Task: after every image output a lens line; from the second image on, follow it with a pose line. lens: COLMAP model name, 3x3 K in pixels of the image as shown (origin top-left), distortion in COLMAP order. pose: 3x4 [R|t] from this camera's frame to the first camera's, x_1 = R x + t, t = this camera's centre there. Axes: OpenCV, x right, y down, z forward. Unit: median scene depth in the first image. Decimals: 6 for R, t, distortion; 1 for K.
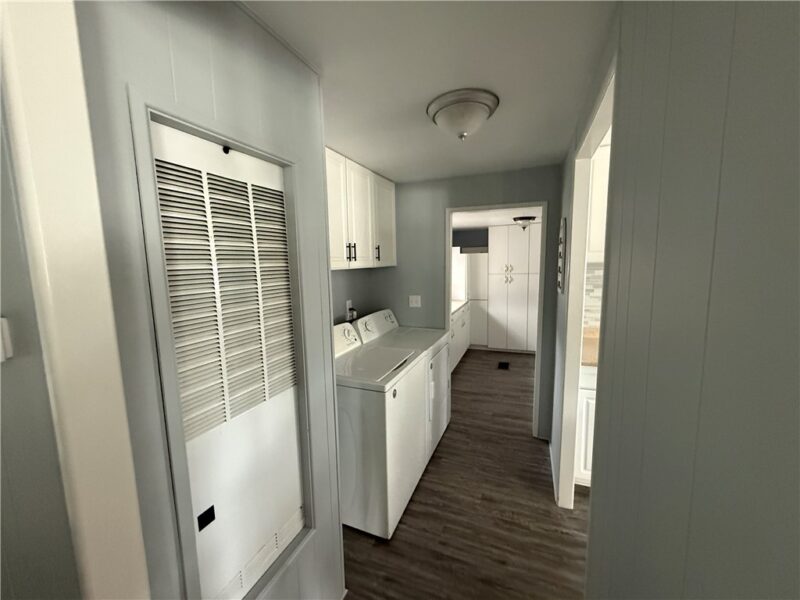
lens RADIAL K [[320.1, 0, 398.9], [0, 320.1, 297.1], [0, 0, 1]] dist [0.005528, -0.000864]
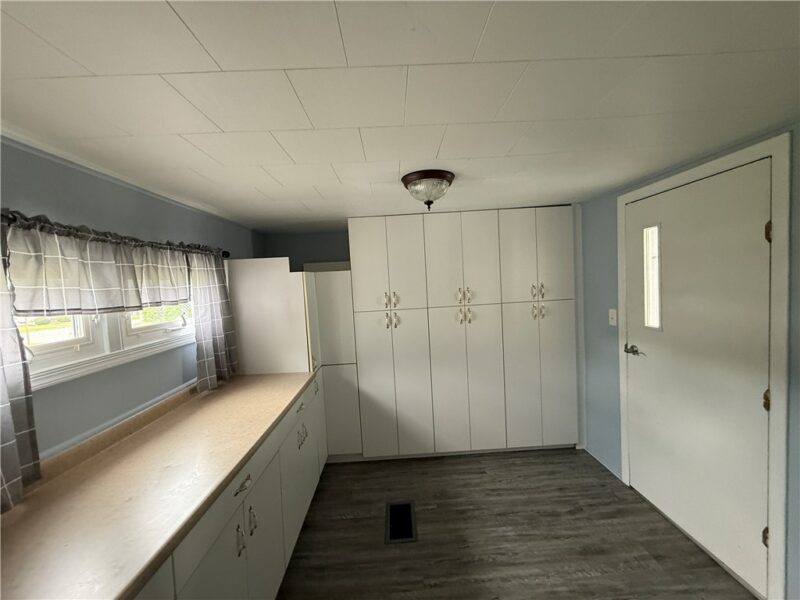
lens RADIAL K [[320.1, 0, 399.7], [0, 320.1, 301.5], [0, 0, 1]] dist [0.005528, -0.000864]
pose [[0.915227, -0.047772, 0.400096, 0.145835], [0.079022, 0.994945, -0.061968, -0.052630], [-0.395113, 0.088332, 0.914376, 0.514853]]
